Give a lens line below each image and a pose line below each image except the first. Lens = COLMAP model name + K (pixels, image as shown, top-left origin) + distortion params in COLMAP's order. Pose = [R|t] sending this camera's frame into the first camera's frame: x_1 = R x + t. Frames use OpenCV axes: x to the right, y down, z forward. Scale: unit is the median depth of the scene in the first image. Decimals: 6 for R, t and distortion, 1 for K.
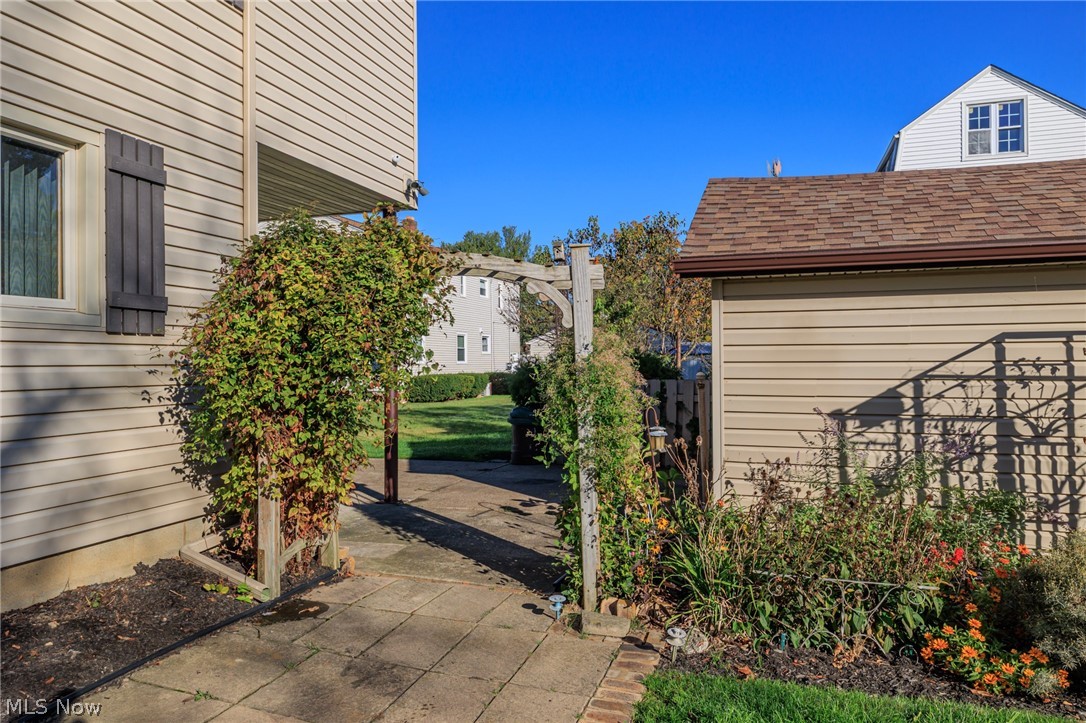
lens RADIAL K [[746.5, 0, 543.0], [0, 746.5, 361.5], [0, 0, 1]] dist [0.001560, 0.000245]
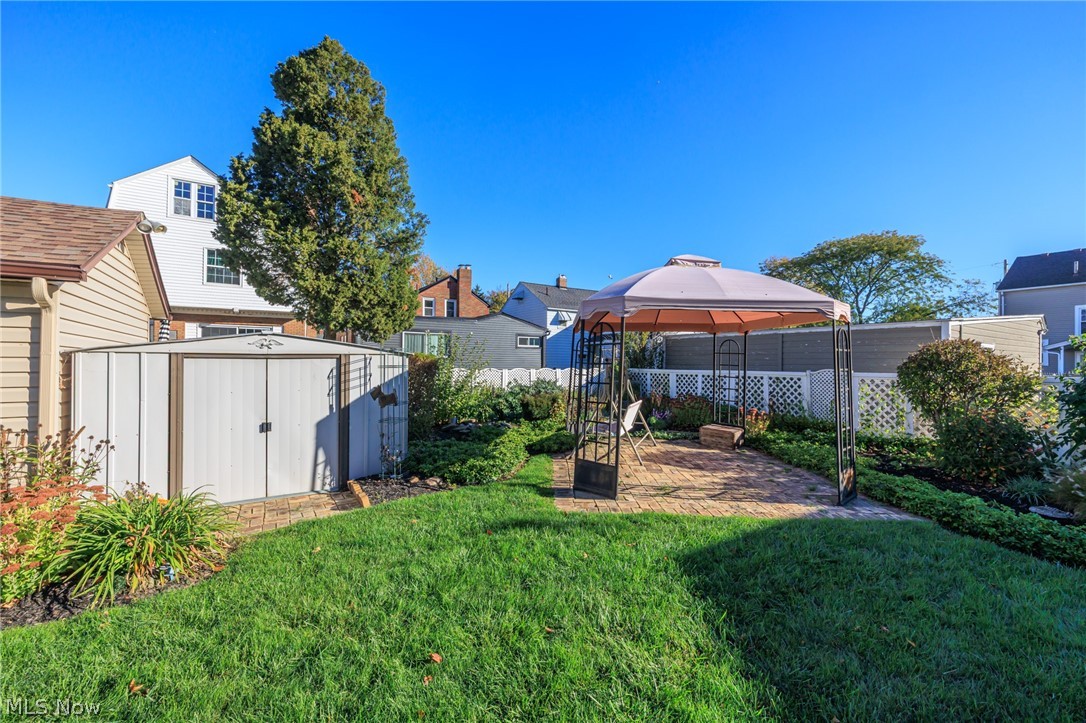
lens RADIAL K [[459.2, 0, 543.0], [0, 459.2, 361.5], [0, 0, 1]] dist [0.001416, 0.000156]
pose [[0.629154, 0.014692, 0.777142, 0.546006], [-0.017536, 0.999835, -0.004705, -0.001251], [-0.777083, -0.010667, 0.629308, -0.179973]]
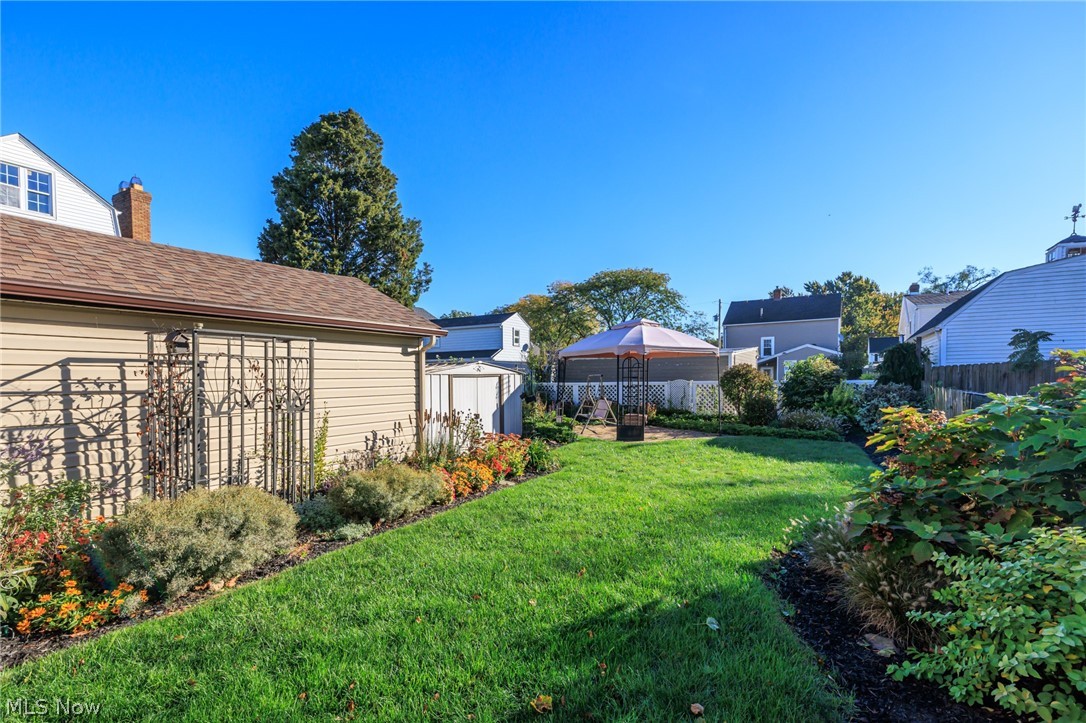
lens RADIAL K [[517.2, 0, 545.3], [0, 517.2, 400.5], [0, 0, 1]] dist [-0.001098, -0.000355]
pose [[0.190407, -0.032965, 0.981152, -0.100803], [0.004754, 0.999455, 0.032657, 0.009816], [-0.981694, -0.001554, 0.190460, 0.027999]]
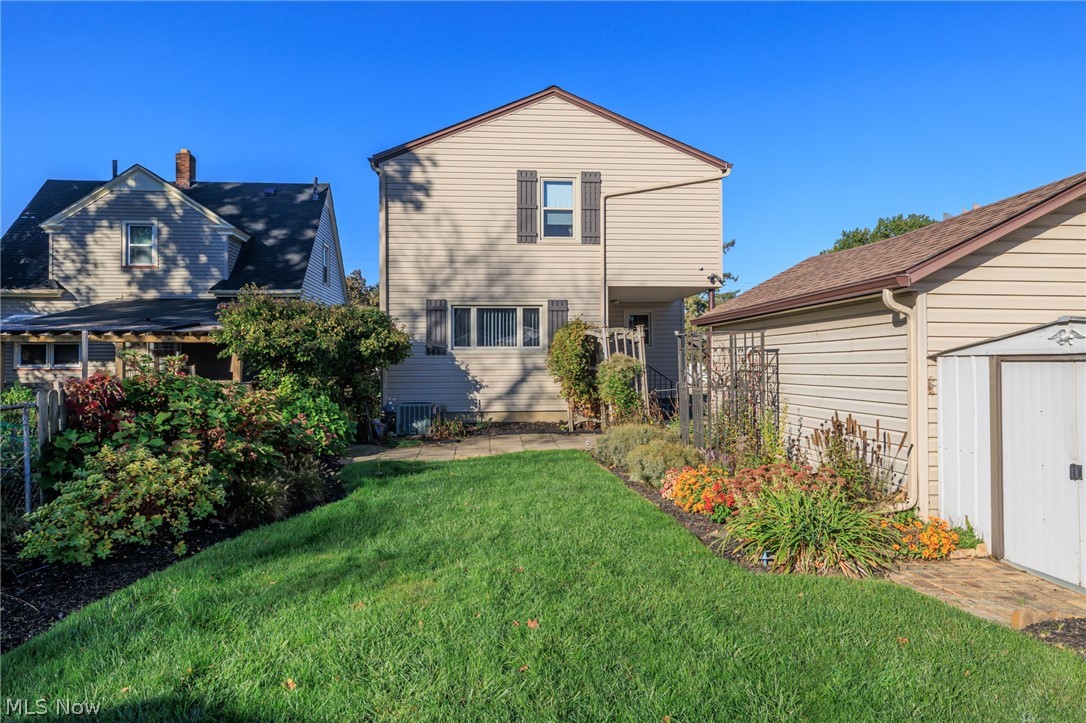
lens RADIAL K [[746.5, 0, 543.0], [0, 746.5, 361.5], [0, 0, 1]] dist [0.001560, 0.000245]
pose [[0.373180, 0.002746, -0.927755, 1.015743], [0.003748, 0.999983, 0.004468, -0.004234], [0.927751, -0.005145, 0.373163, -0.154277]]
